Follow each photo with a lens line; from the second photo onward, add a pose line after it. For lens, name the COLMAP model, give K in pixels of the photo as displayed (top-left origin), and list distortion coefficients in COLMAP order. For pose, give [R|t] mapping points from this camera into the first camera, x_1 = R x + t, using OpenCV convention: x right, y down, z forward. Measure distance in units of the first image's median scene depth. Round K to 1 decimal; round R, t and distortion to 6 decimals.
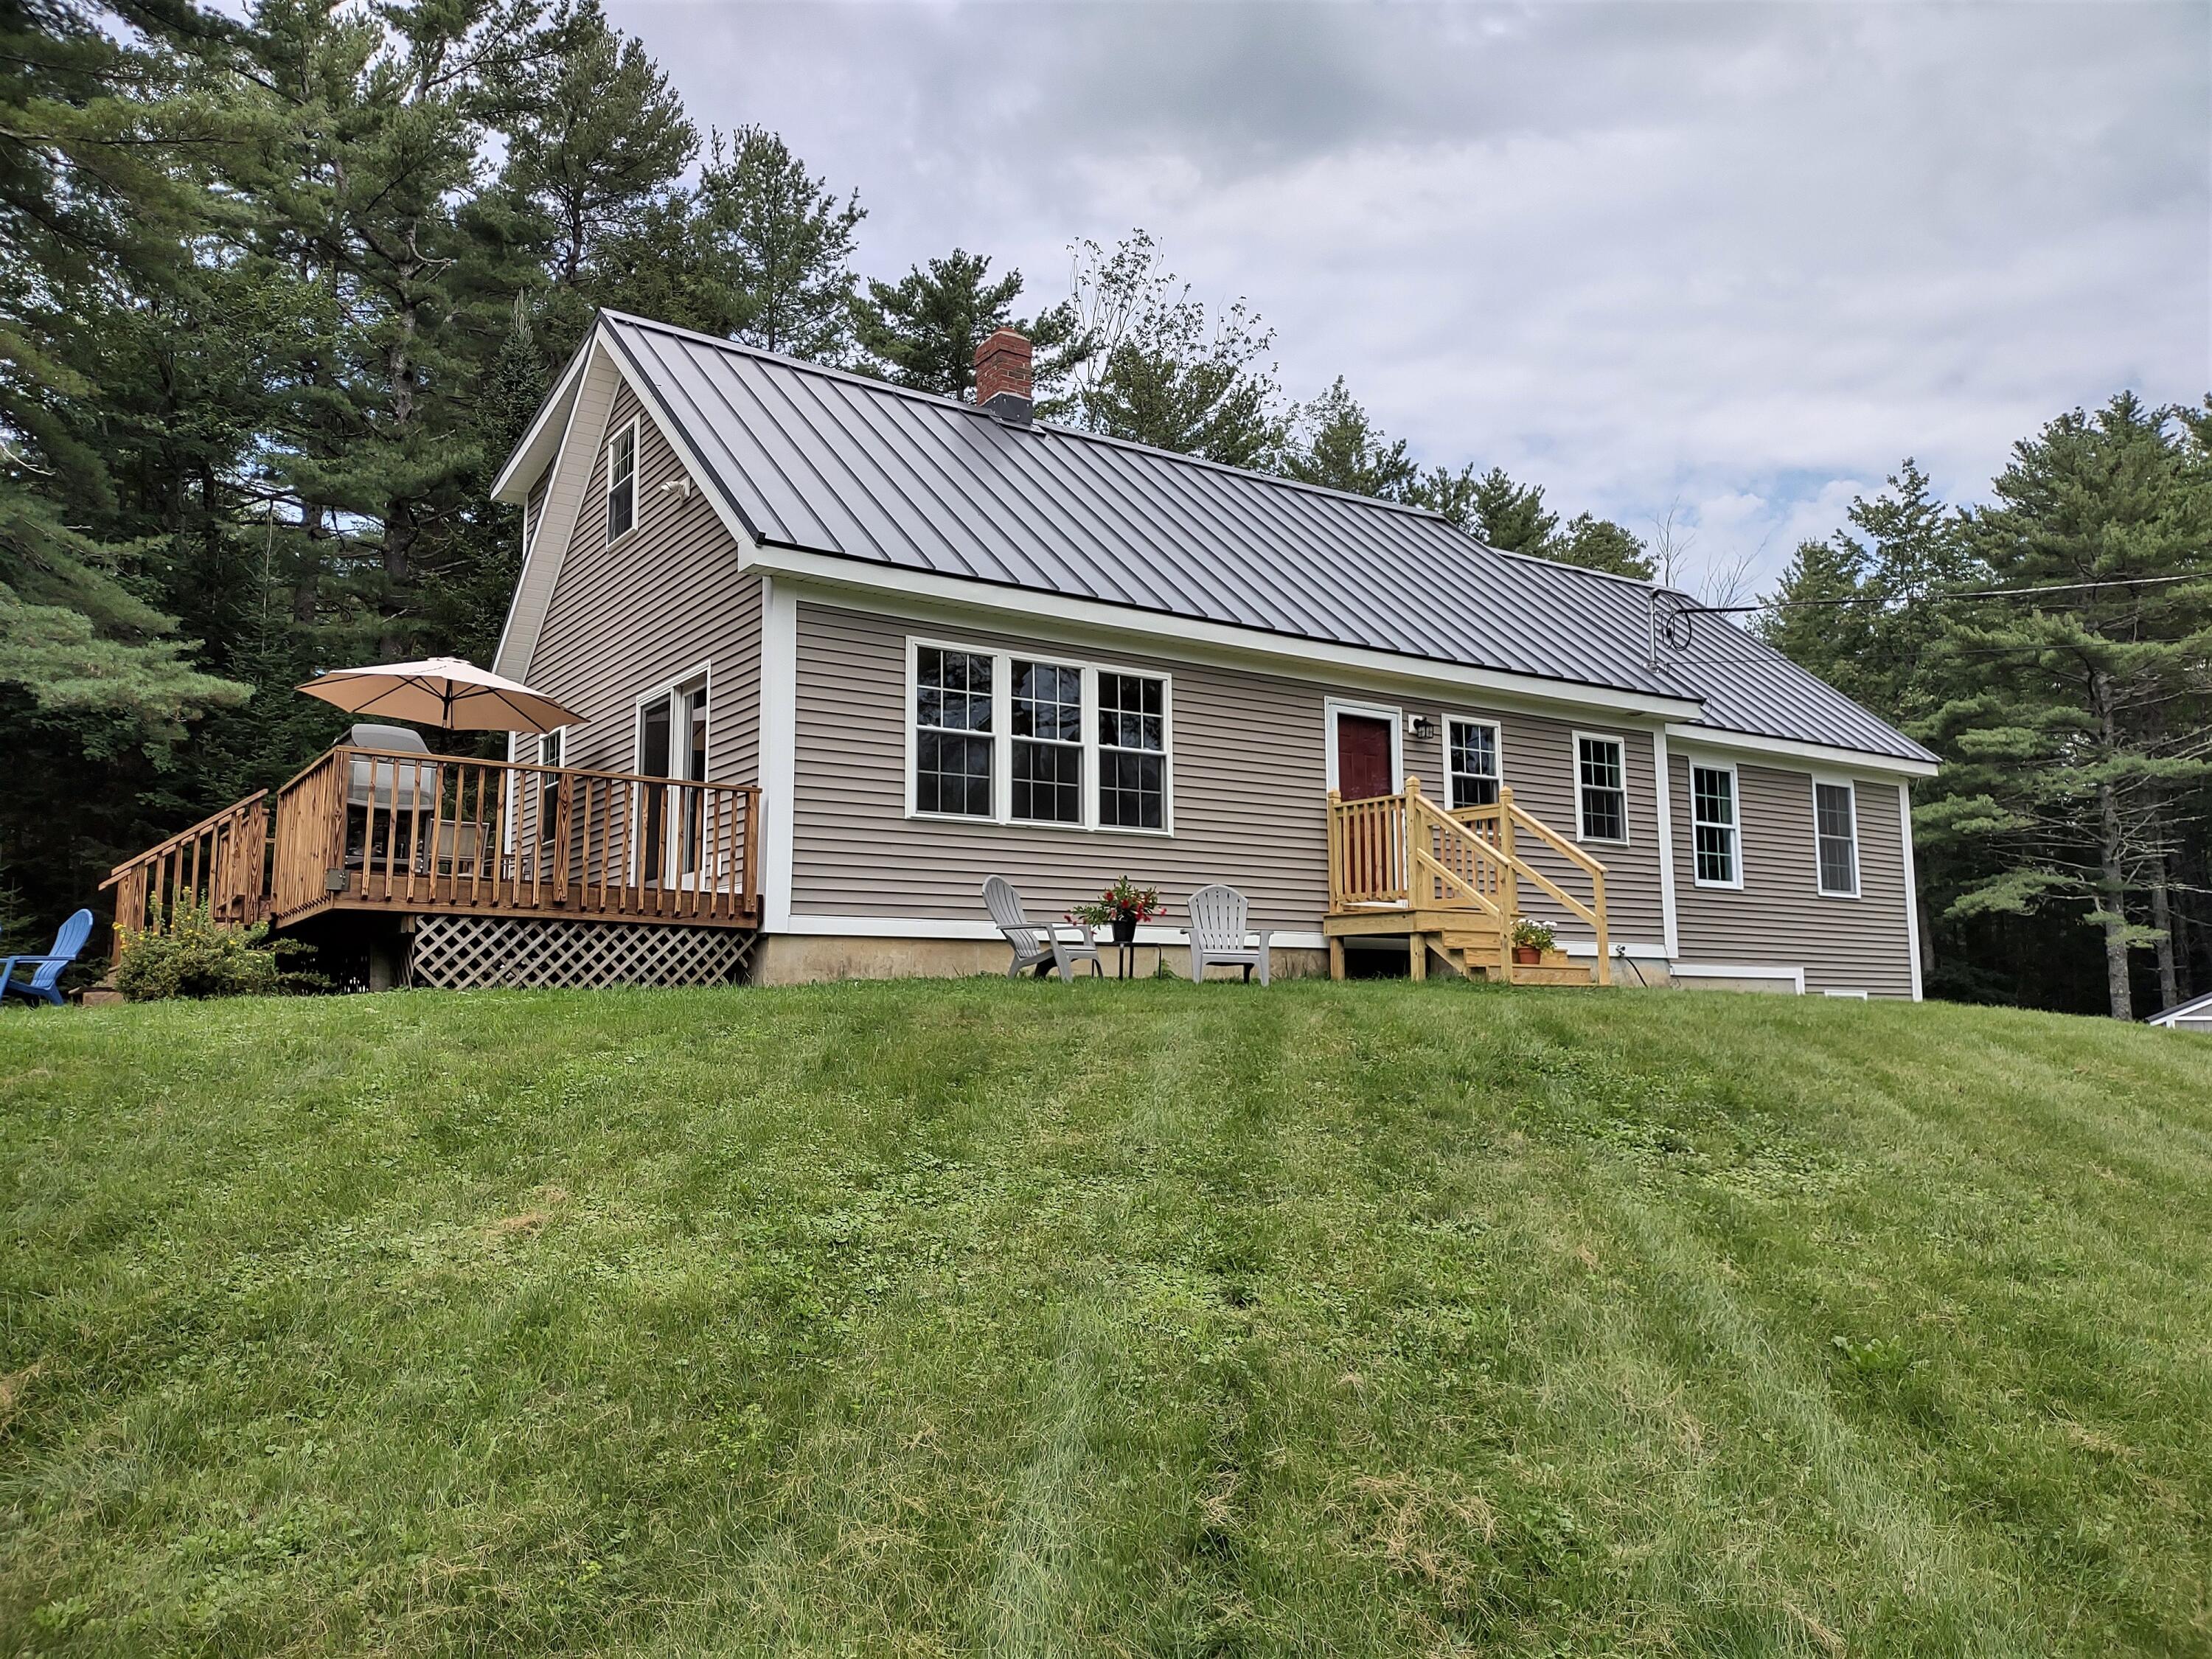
lens RADIAL K [[1630.5, 0, 1106.0], [0, 1630.5, 829.5], [0, 0, 1]] dist [0.092010, -0.146762]
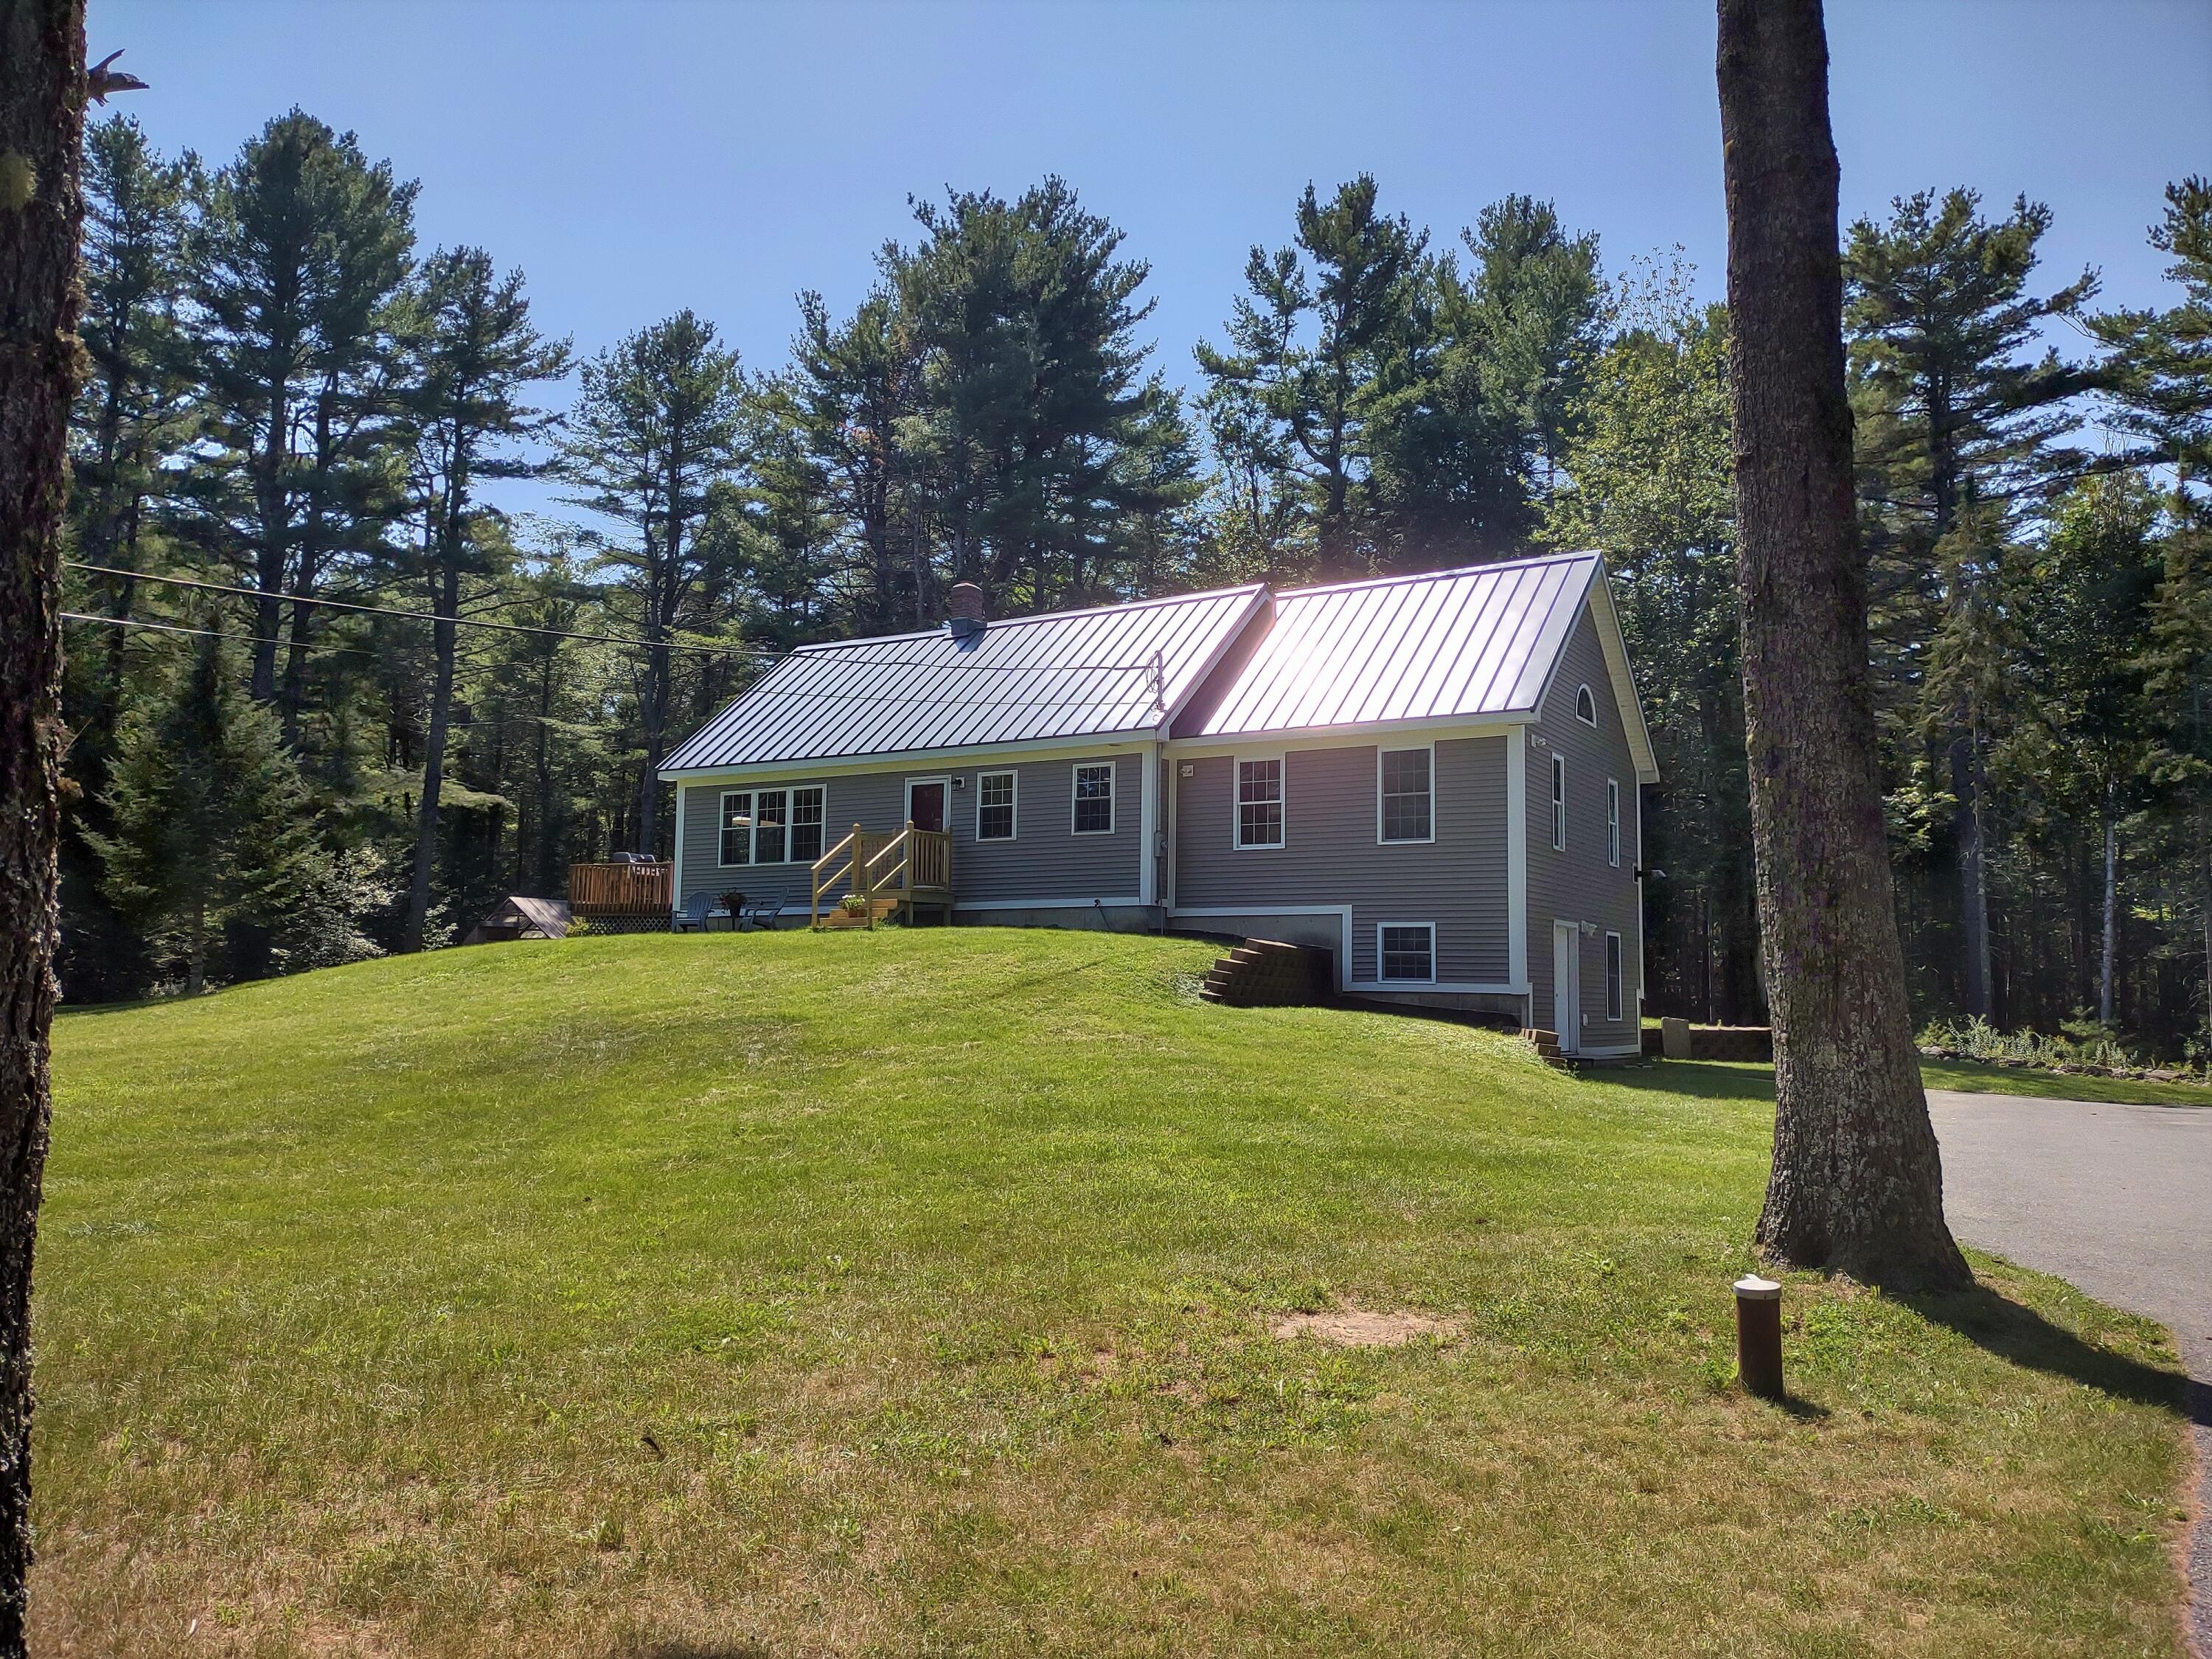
lens RADIAL K [[1630.5, 0, 1106.0], [0, 1630.5, 829.5], [0, 0, 1]] dist [0.092010, -0.146762]
pose [[0.410778, -0.083271, -0.907925, 1.708870], [0.095865, 0.994245, -0.047815, 0.078948], [0.906681, -0.067396, 0.416397, 0.374399]]
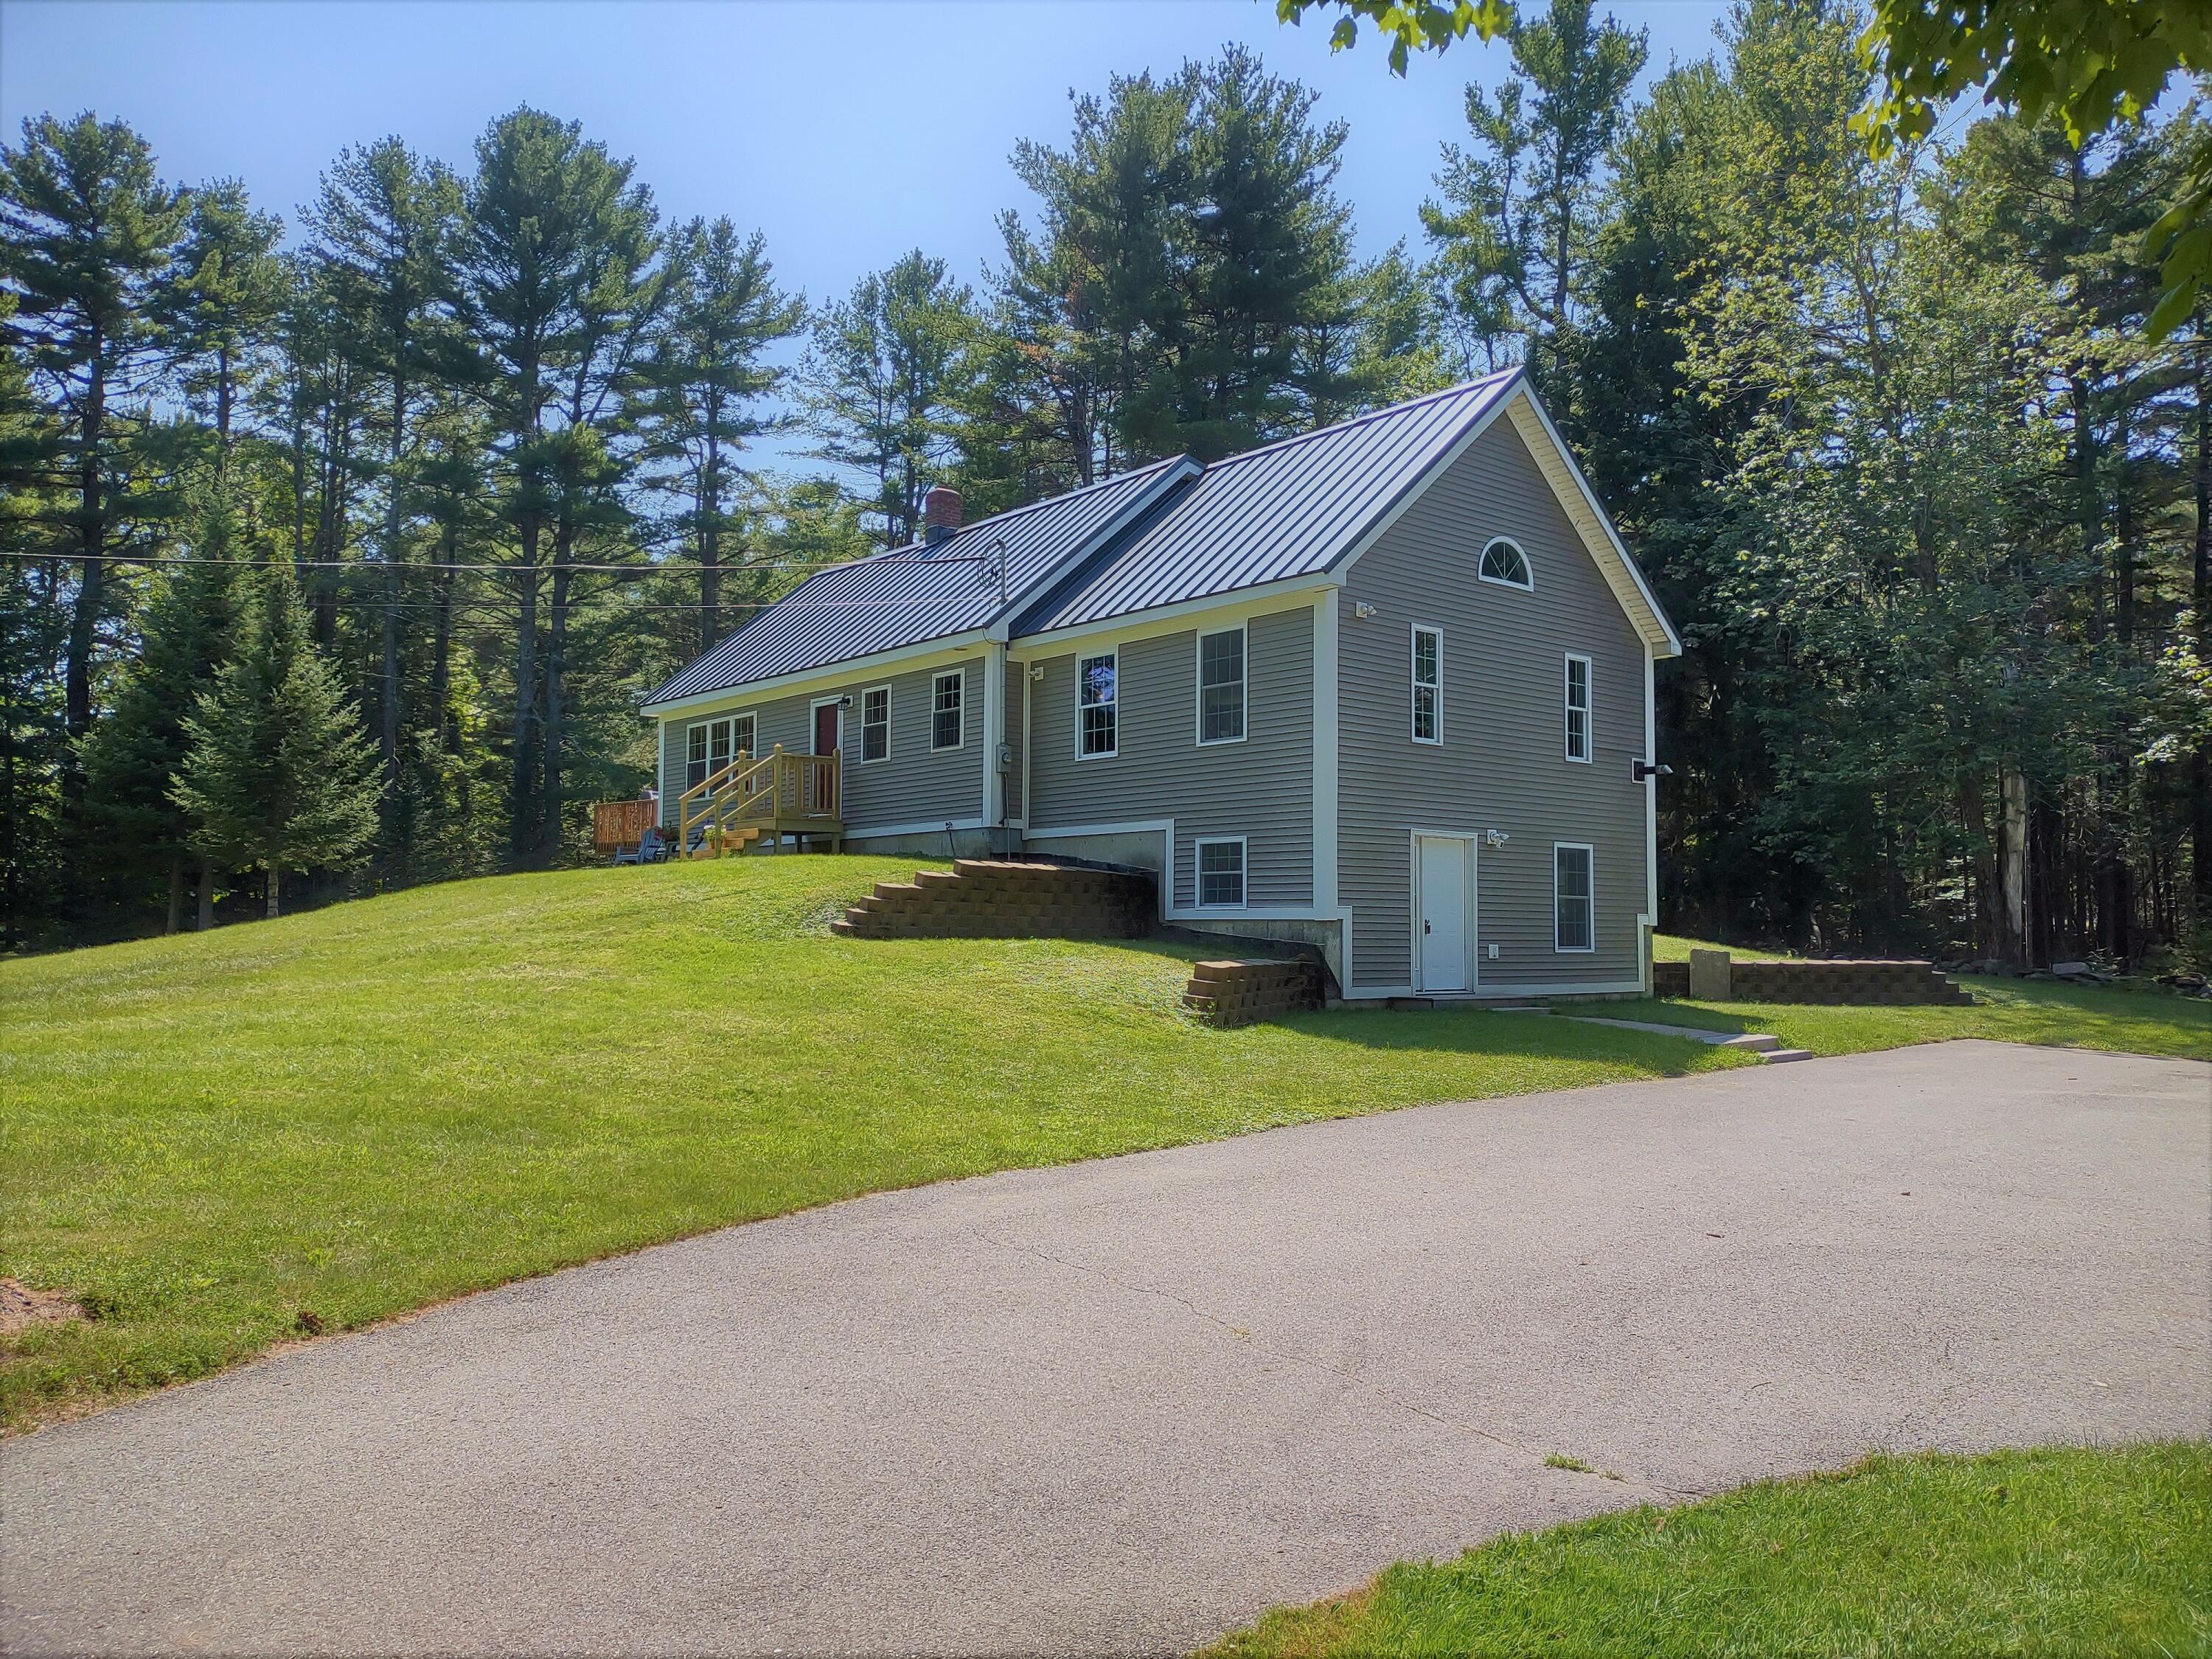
lens RADIAL K [[1630.5, 0, 1106.0], [0, 1630.5, 829.5], [0, 0, 1]] dist [0.092010, -0.146762]
pose [[0.106866, -0.057643, -0.992601, 1.693038], [0.116018, 0.992221, -0.045130, 0.153860], [0.987481, -0.110337, 0.112723, 0.974189]]
